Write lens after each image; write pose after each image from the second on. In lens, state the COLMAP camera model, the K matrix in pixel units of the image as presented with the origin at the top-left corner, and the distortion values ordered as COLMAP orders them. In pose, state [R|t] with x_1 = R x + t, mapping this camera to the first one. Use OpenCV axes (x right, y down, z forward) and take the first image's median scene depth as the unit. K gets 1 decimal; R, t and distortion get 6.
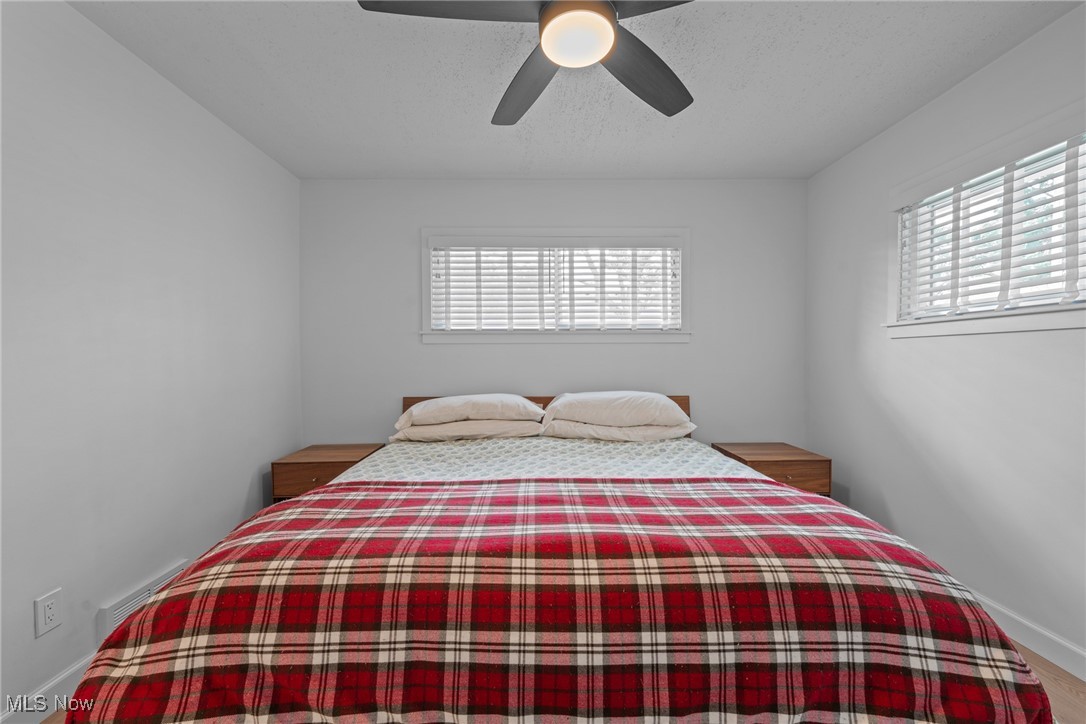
lens RADIAL K [[443.2, 0, 548.8], [0, 443.2, 359.7], [0, 0, 1]] dist [0.020068, 0.000198]
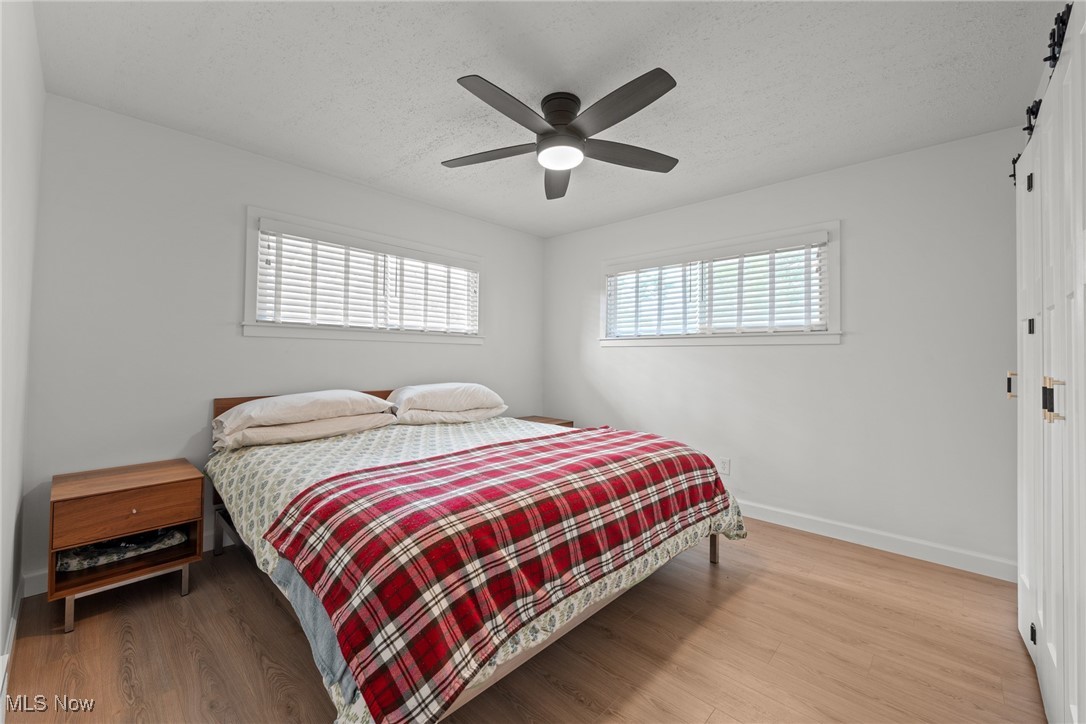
lens RADIAL K [[417.8, 0, 546.4], [0, 417.8, 353.9], [0, 0, 1]] dist [-0.002291, -0.000843]
pose [[0.691504, 0.013374, 0.722249, -0.464507], [-0.008328, 0.999910, -0.010542, 0.001292], [-0.722325, 0.001275, 0.691553, 0.005872]]
